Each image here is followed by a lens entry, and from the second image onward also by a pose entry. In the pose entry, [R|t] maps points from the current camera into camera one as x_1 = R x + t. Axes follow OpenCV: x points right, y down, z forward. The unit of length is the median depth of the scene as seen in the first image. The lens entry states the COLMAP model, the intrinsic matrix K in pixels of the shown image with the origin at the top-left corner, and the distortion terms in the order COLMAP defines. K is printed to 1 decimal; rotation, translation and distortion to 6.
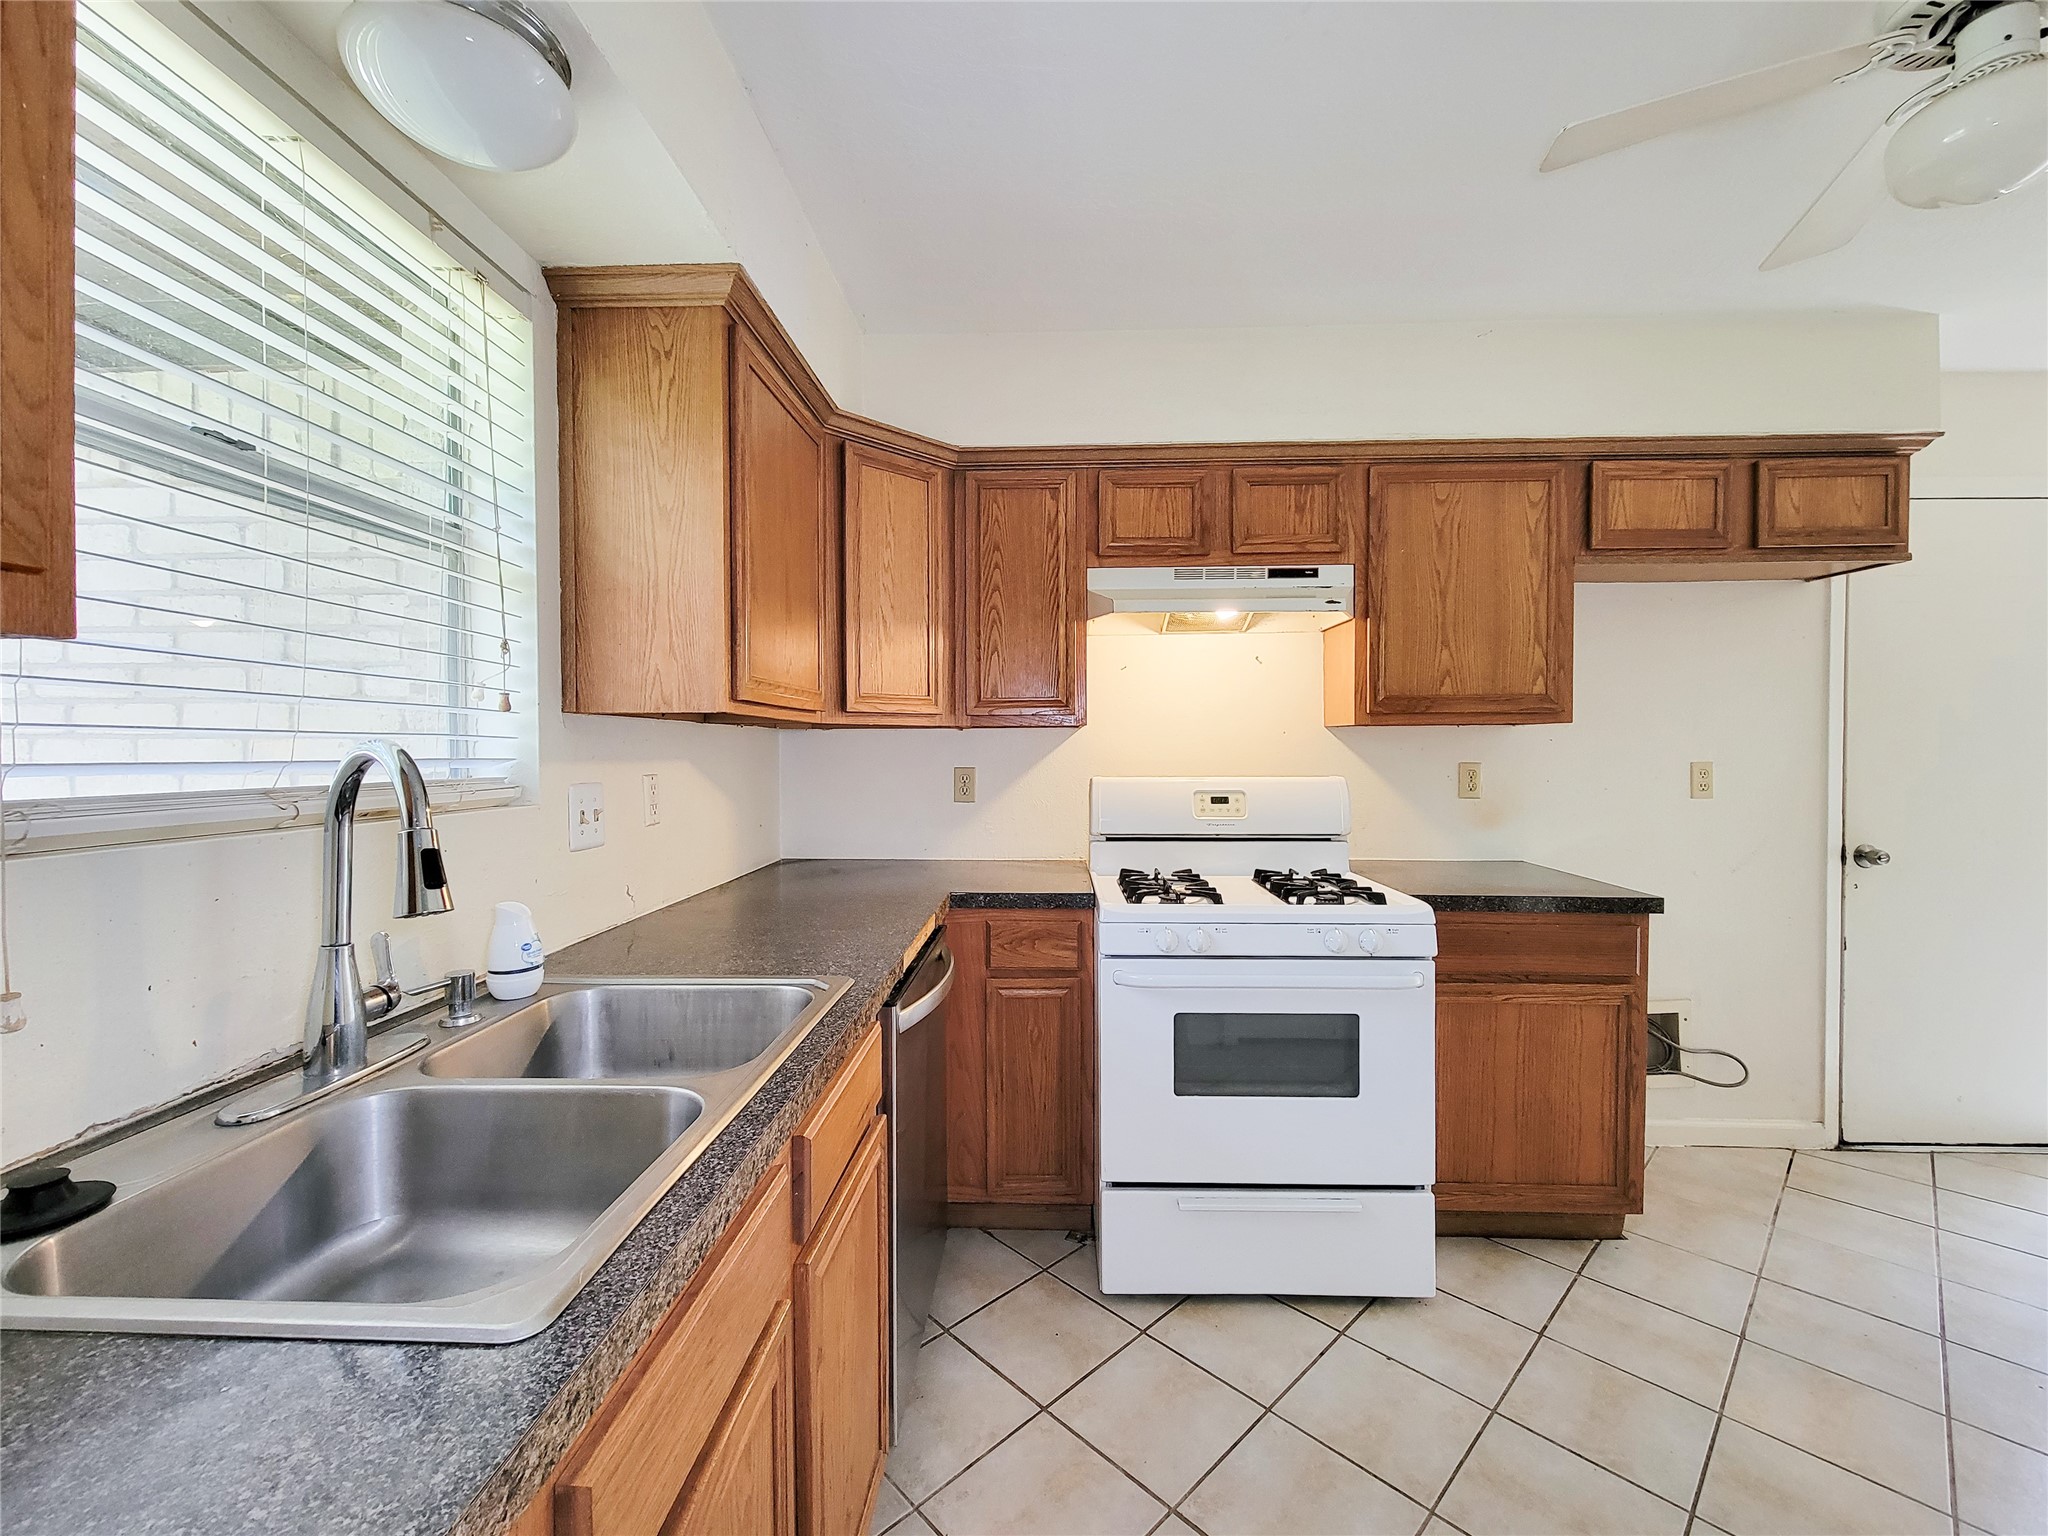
lens RADIAL K [[839.3, 0, 1024.7], [0, 839.3, 759.5], [0, 0, 1]] dist [0.008198, -0.005316]
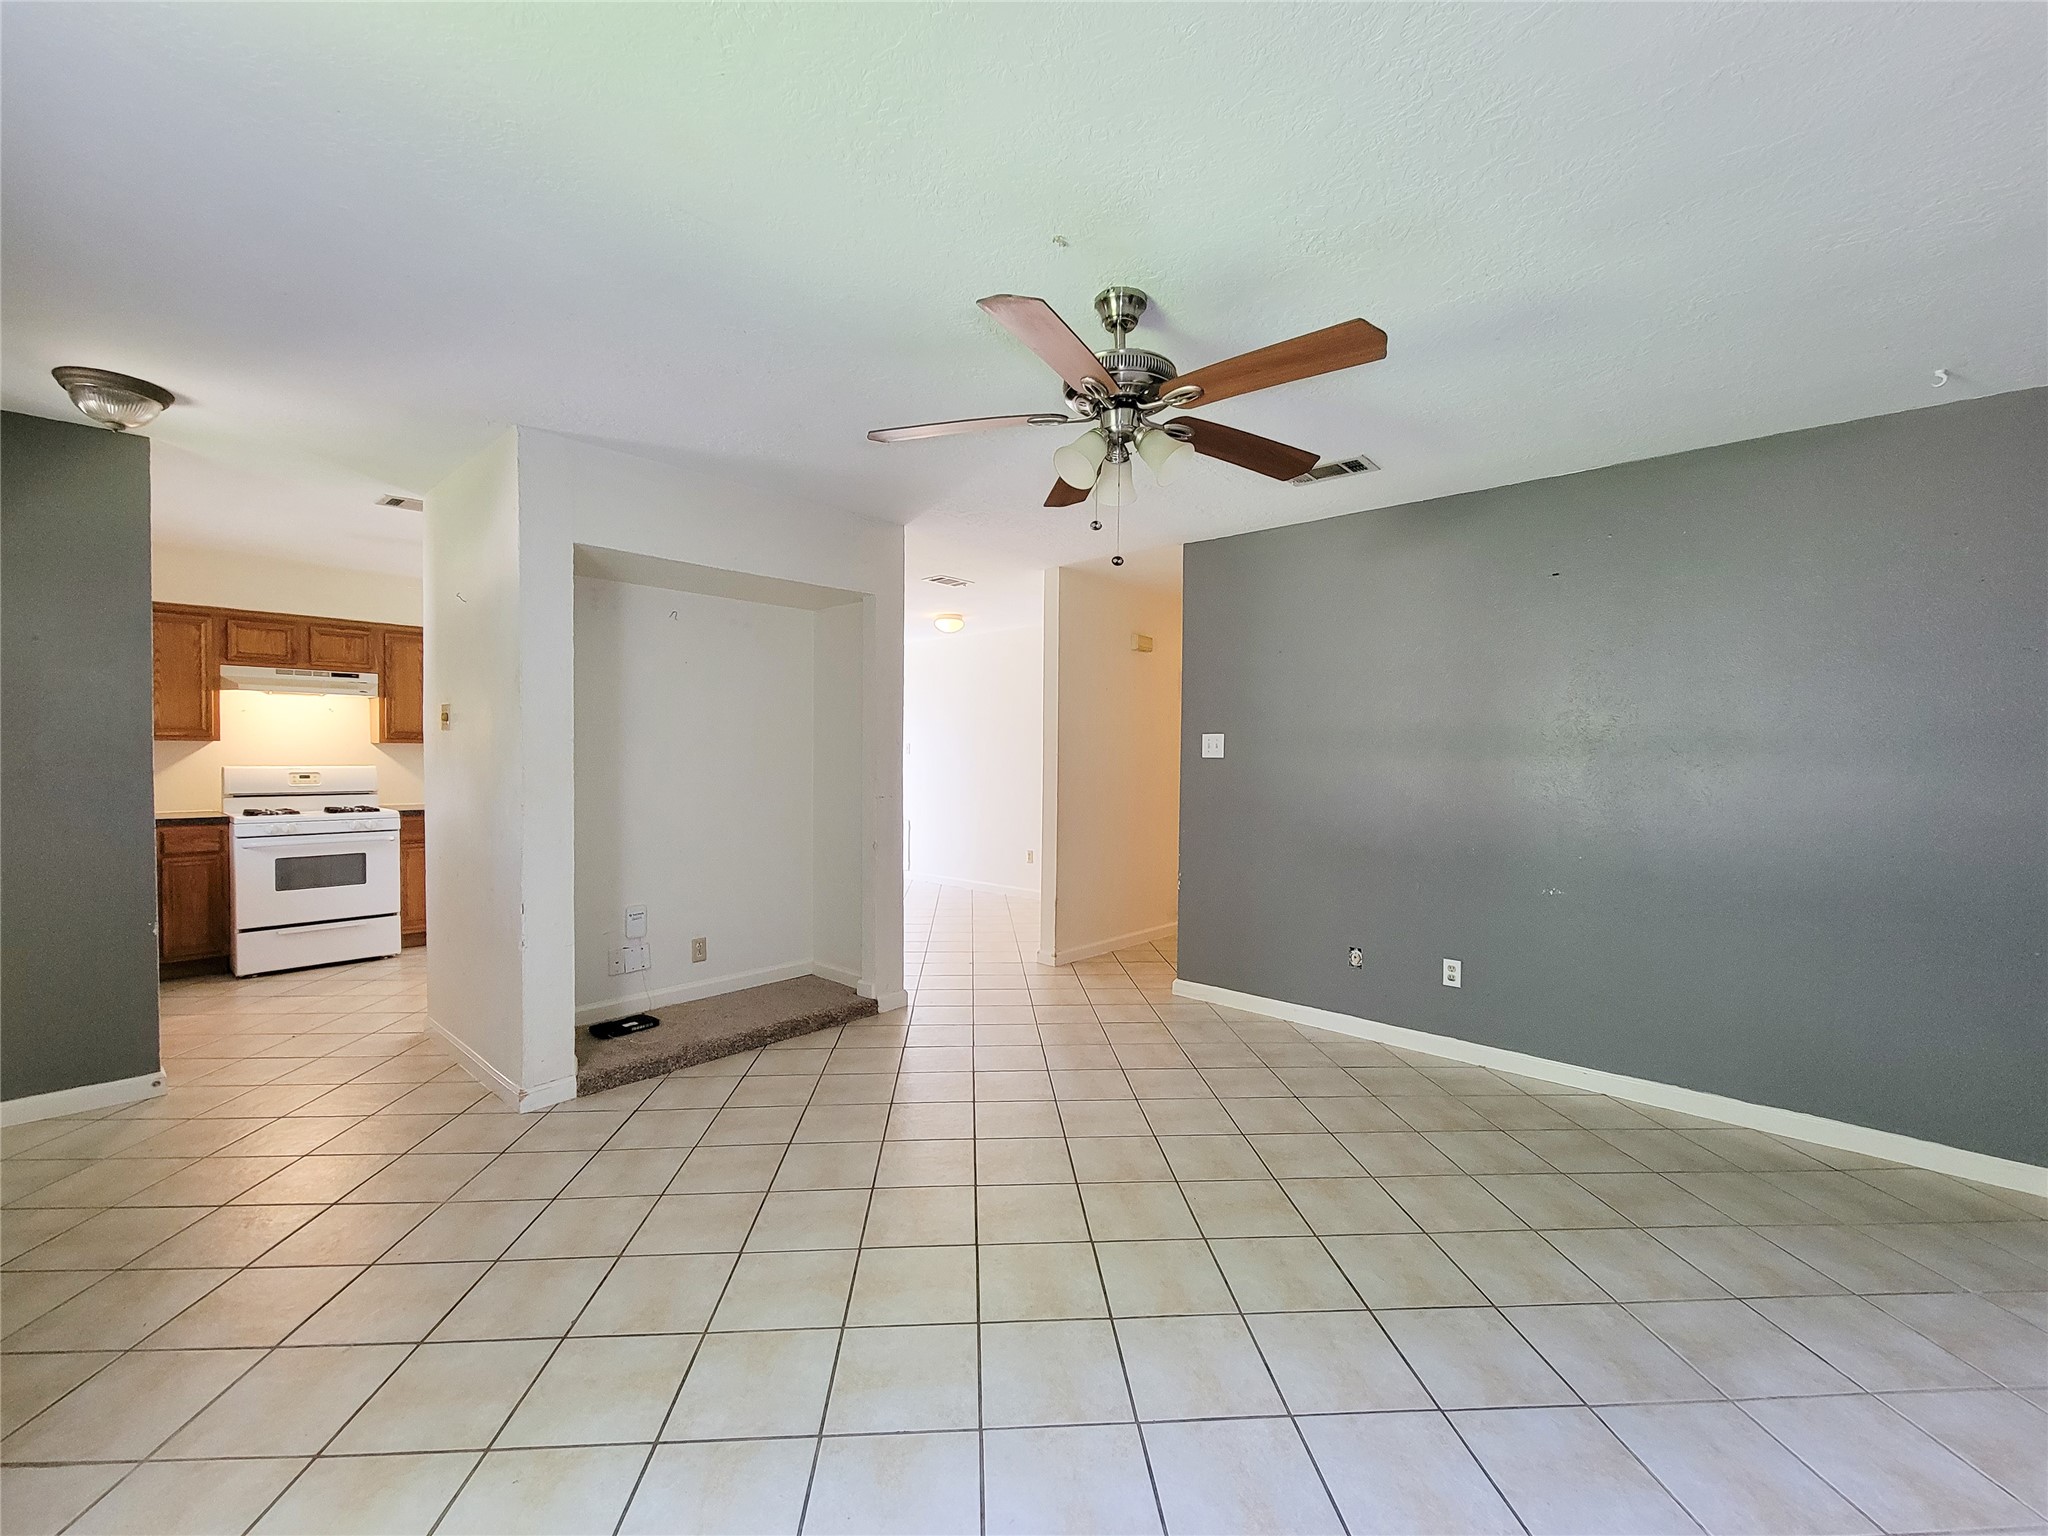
lens RADIAL K [[839.3, 0, 1026.6], [0, 839.3, 768.5], [0, 0, 1]] dist [0.008198, -0.005316]
pose [[0.643648, -0.010957, 0.765244, -0.241883], [0.000442, 0.999903, 0.013944, -0.001930], [-0.765322, -0.008637, 0.643590, -1.897366]]
